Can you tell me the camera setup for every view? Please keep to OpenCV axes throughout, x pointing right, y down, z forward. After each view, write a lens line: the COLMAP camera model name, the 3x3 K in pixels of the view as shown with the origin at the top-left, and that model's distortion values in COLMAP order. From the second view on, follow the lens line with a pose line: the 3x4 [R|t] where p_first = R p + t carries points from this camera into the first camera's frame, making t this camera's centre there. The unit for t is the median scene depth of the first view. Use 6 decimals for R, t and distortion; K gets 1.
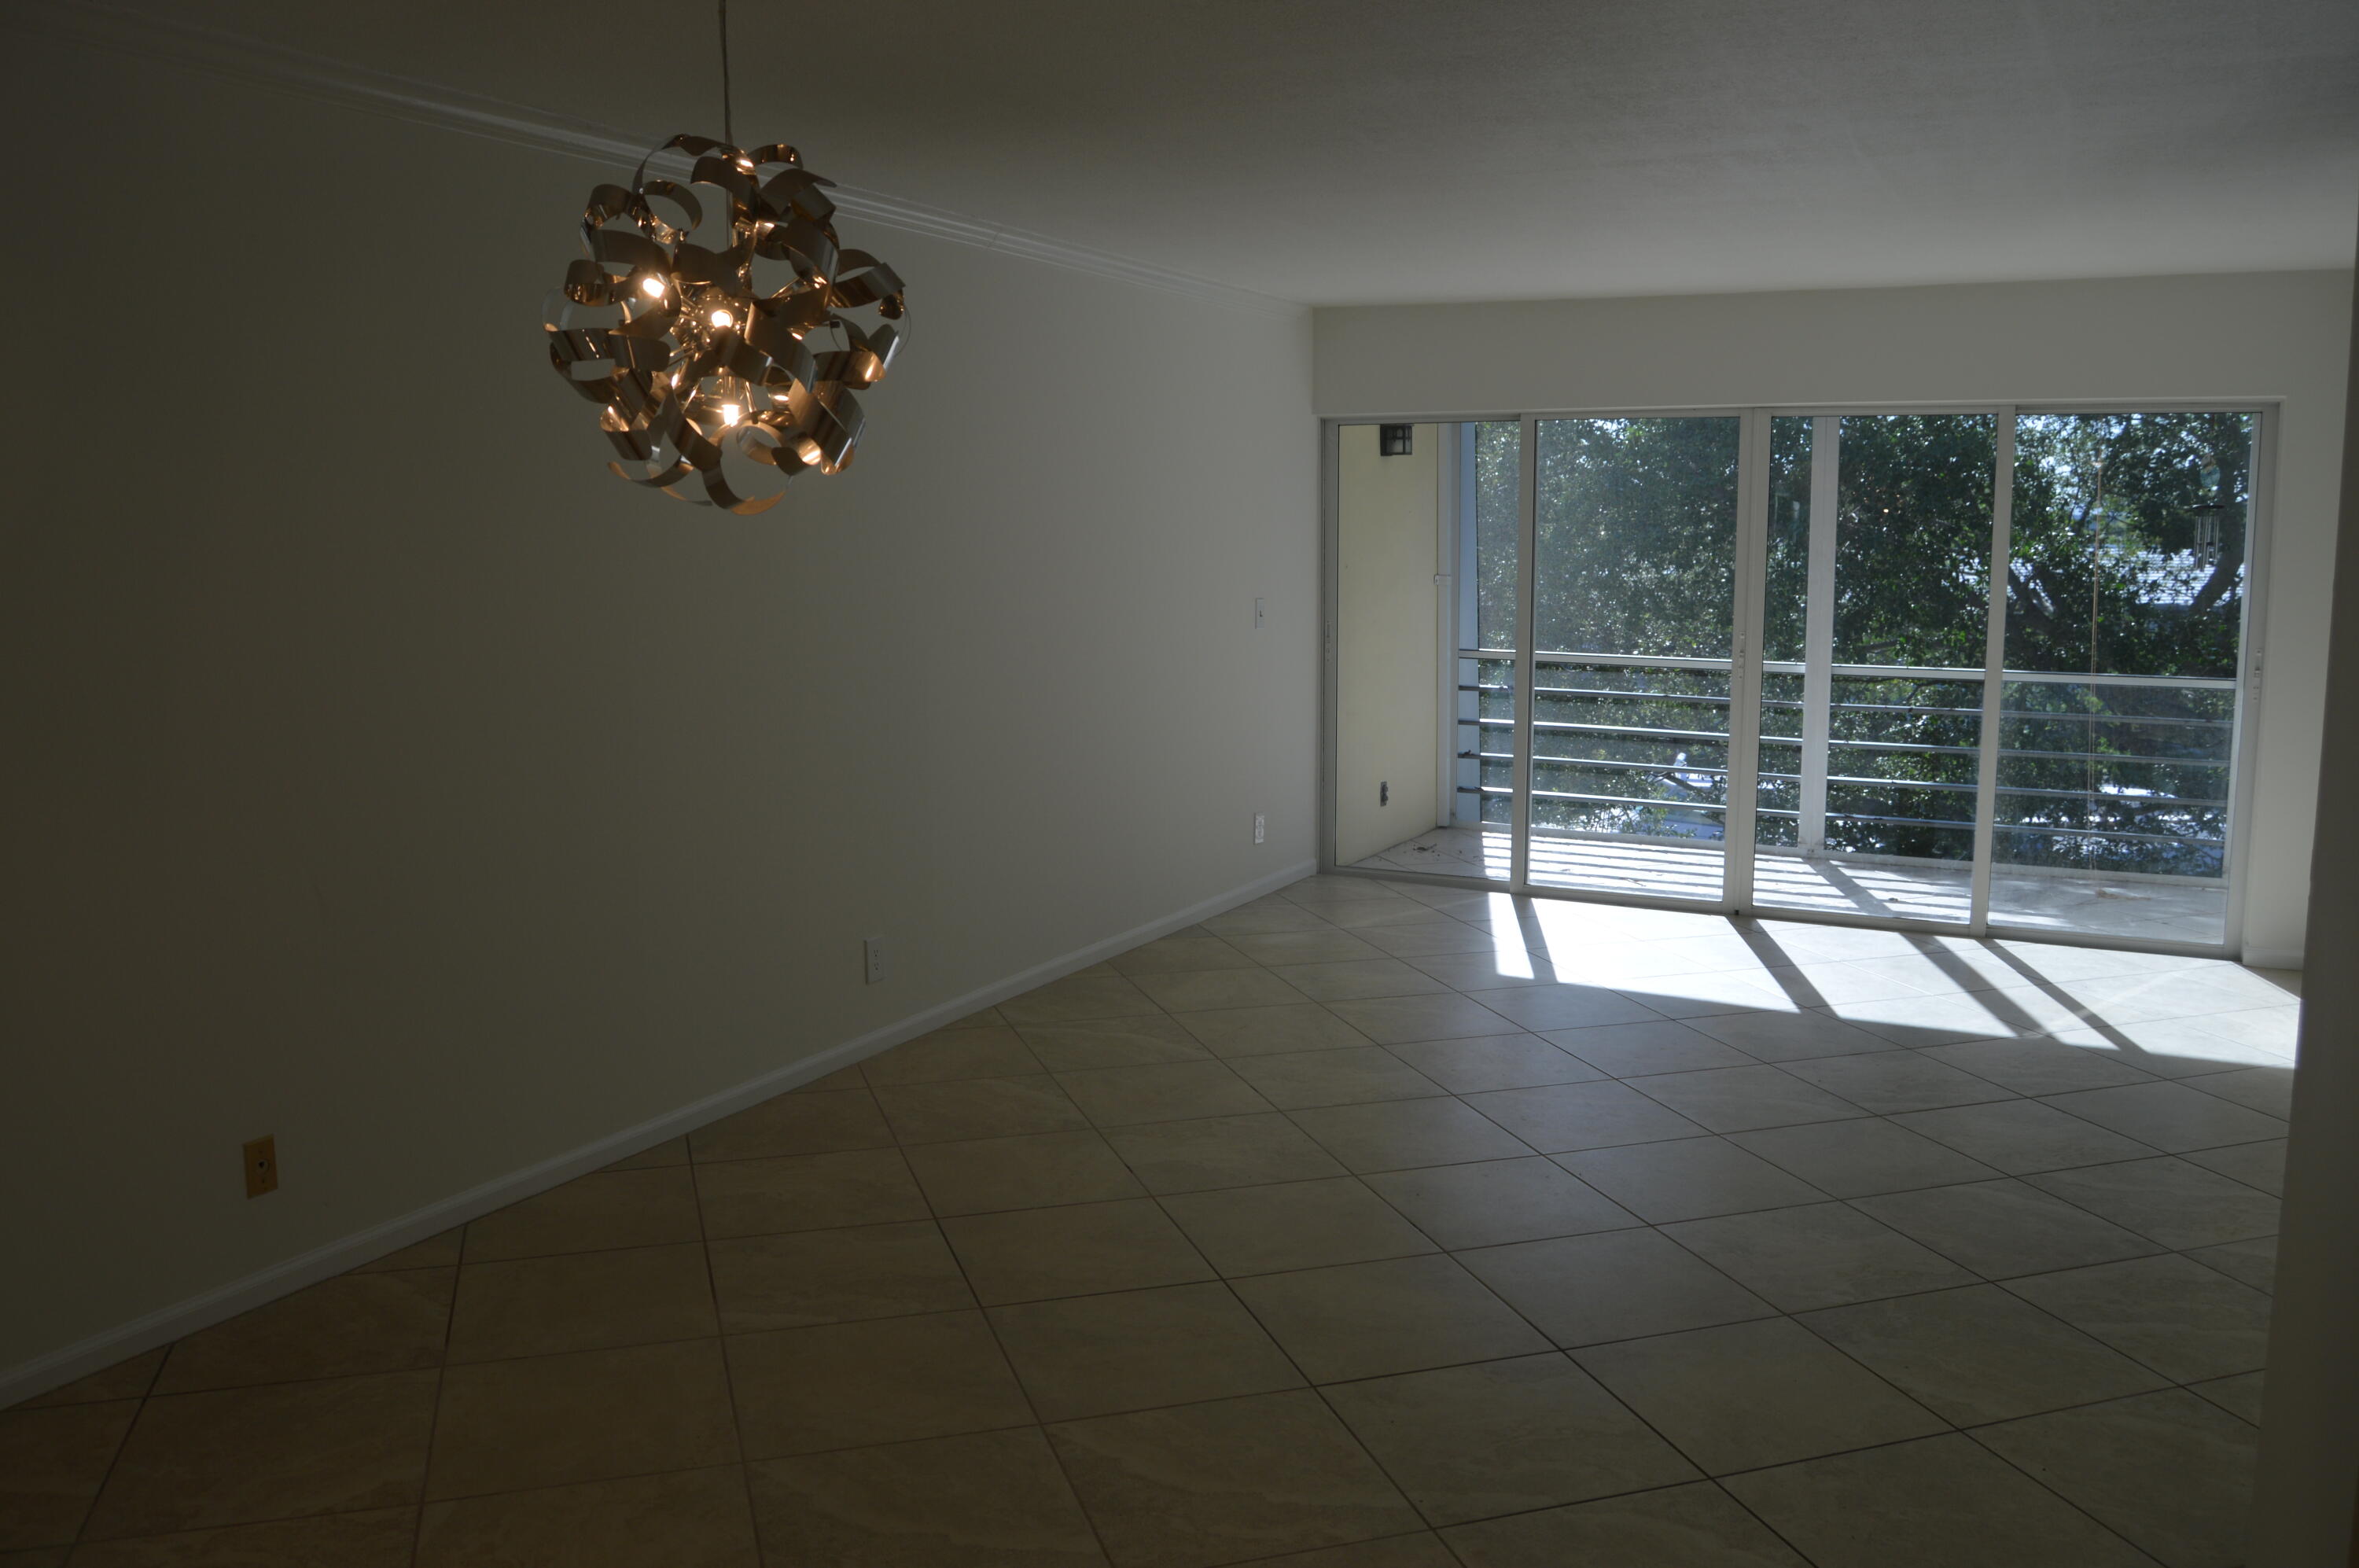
lens RADIAL K [[1866.3, 0, 1188.5], [0, 1866.3, 803.5], [0, 0, 1]] dist [-0.088713, 0.040139]
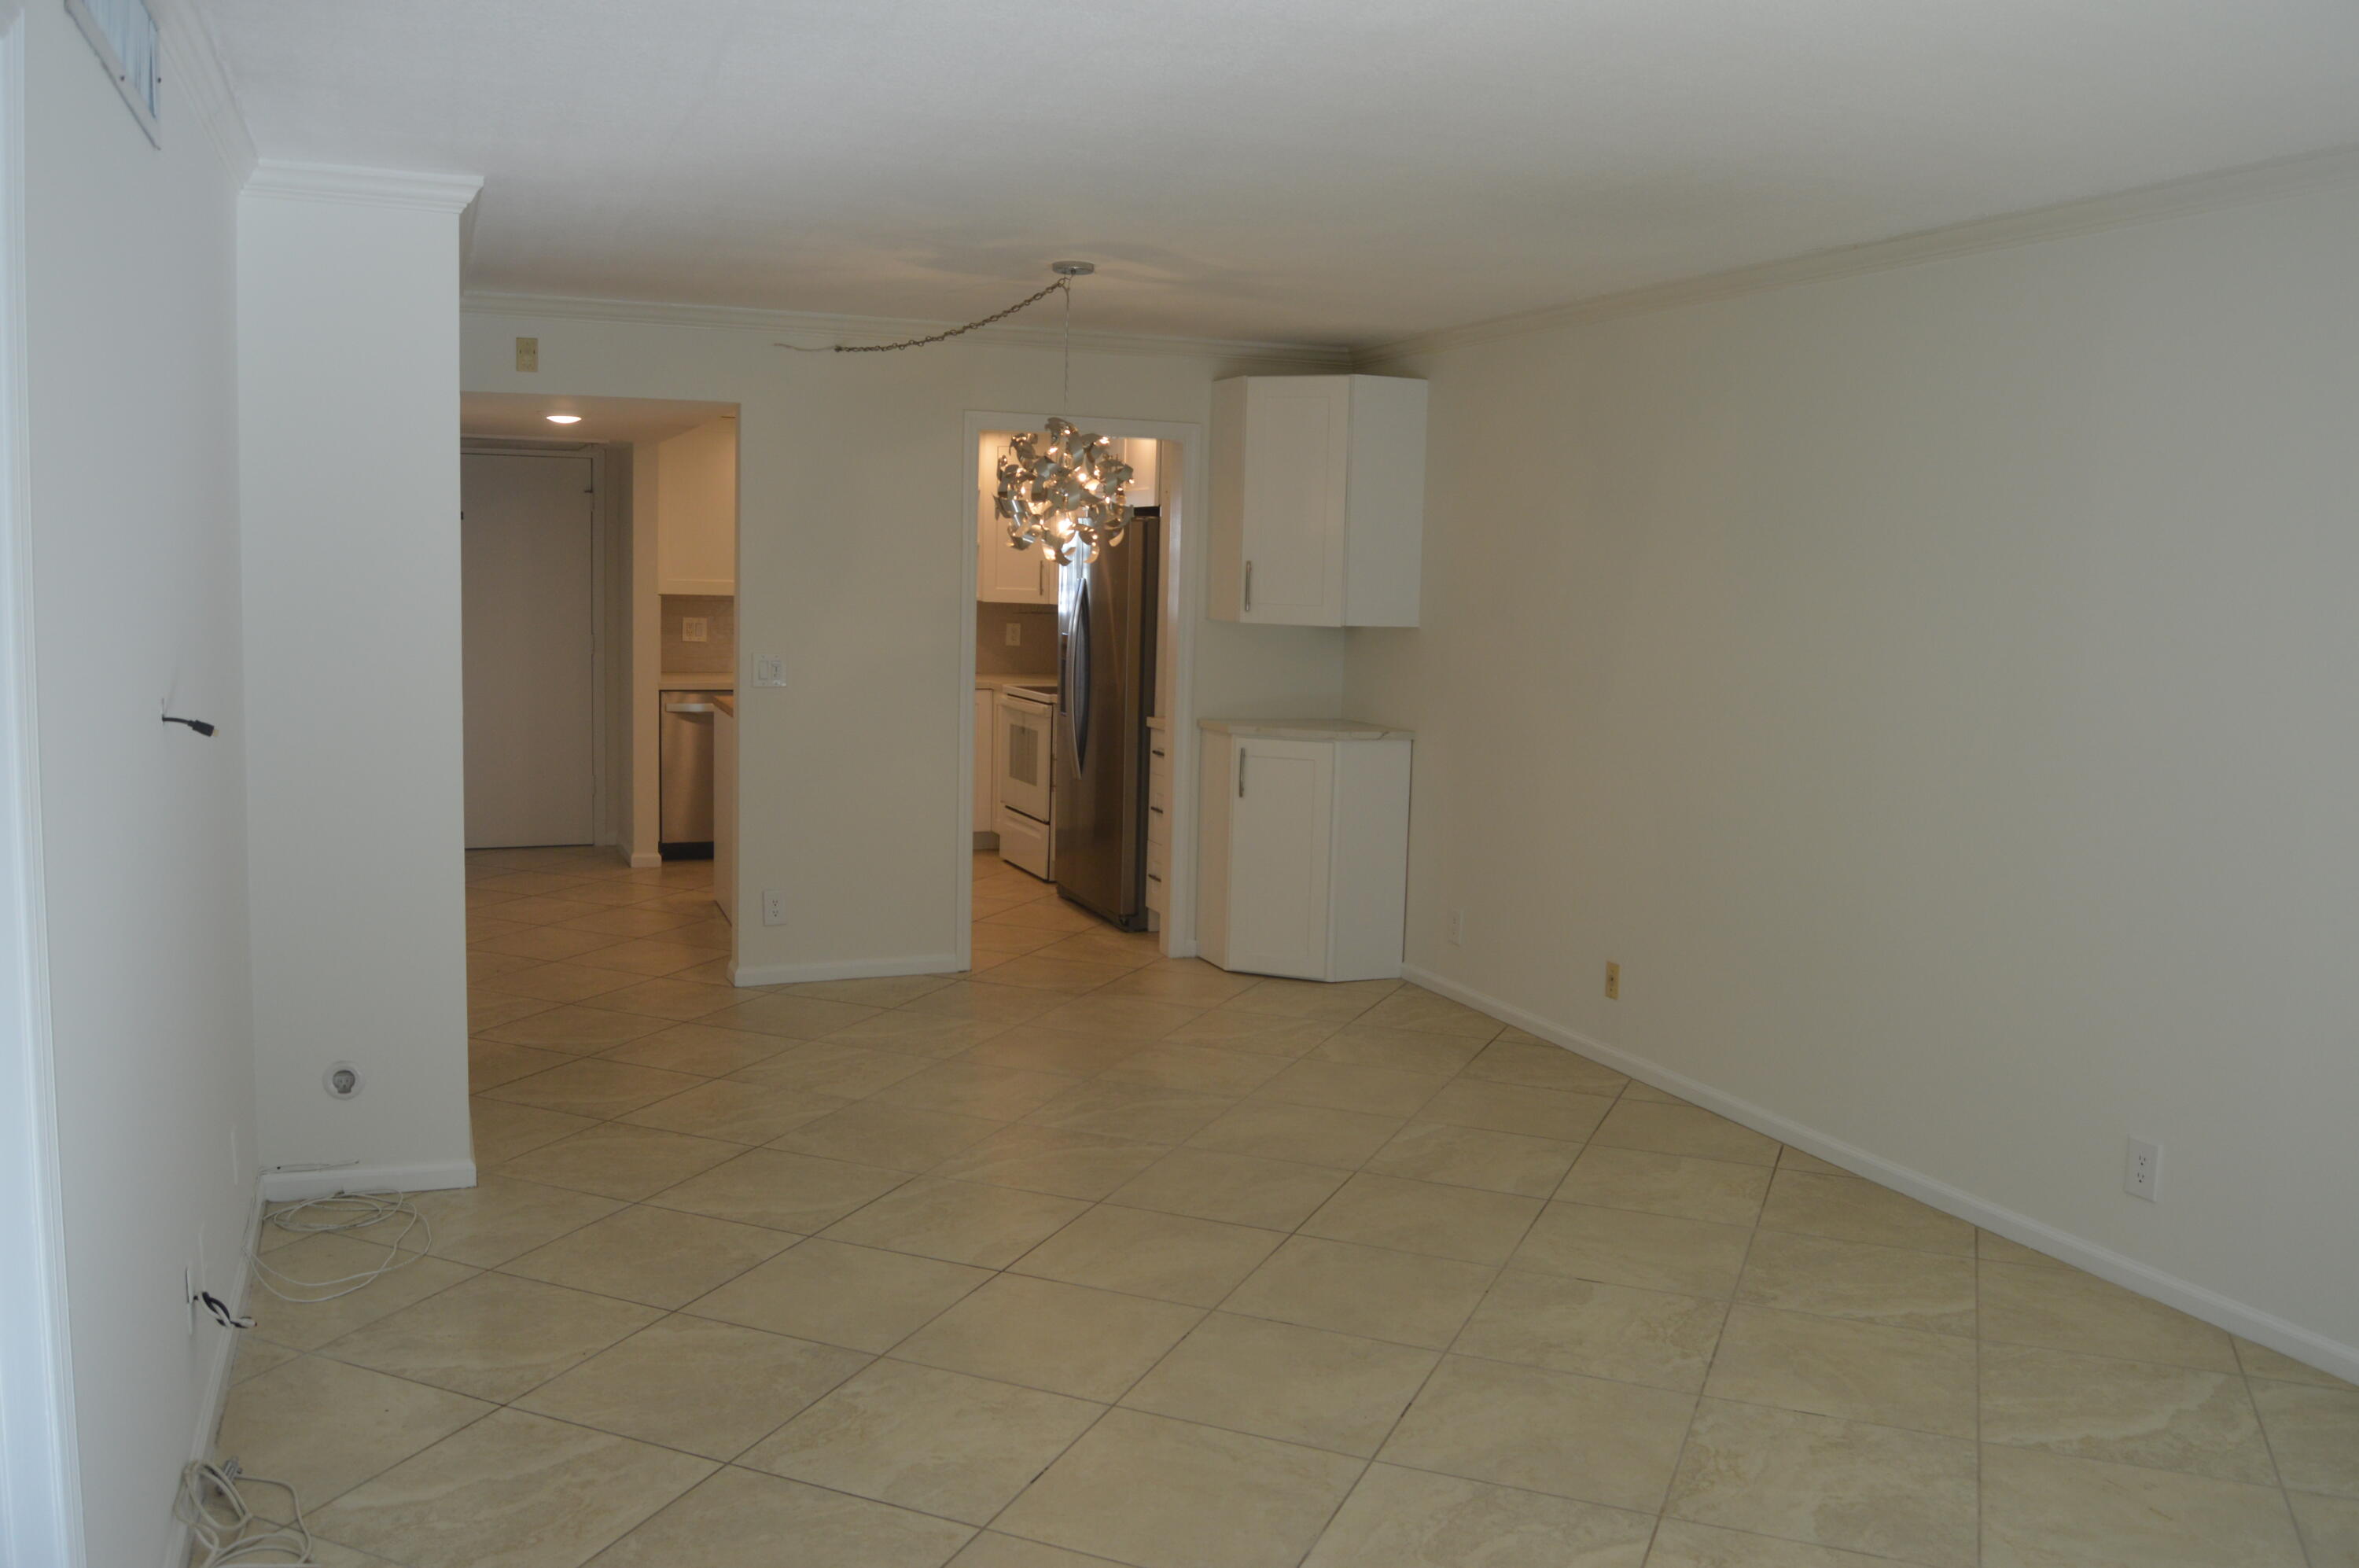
lens RADIAL K [[1875.1, 0, 1179.5], [0, 1875.1, 784.0], [0, 0, 1]] dist [-0.101429, 0.045060]
pose [[-0.650054, 0.067801, -0.756857, 0.423141], [-0.139112, 0.968561, 0.206246, -0.110989], [0.747046, 0.239359, -0.620185, 0.736279]]
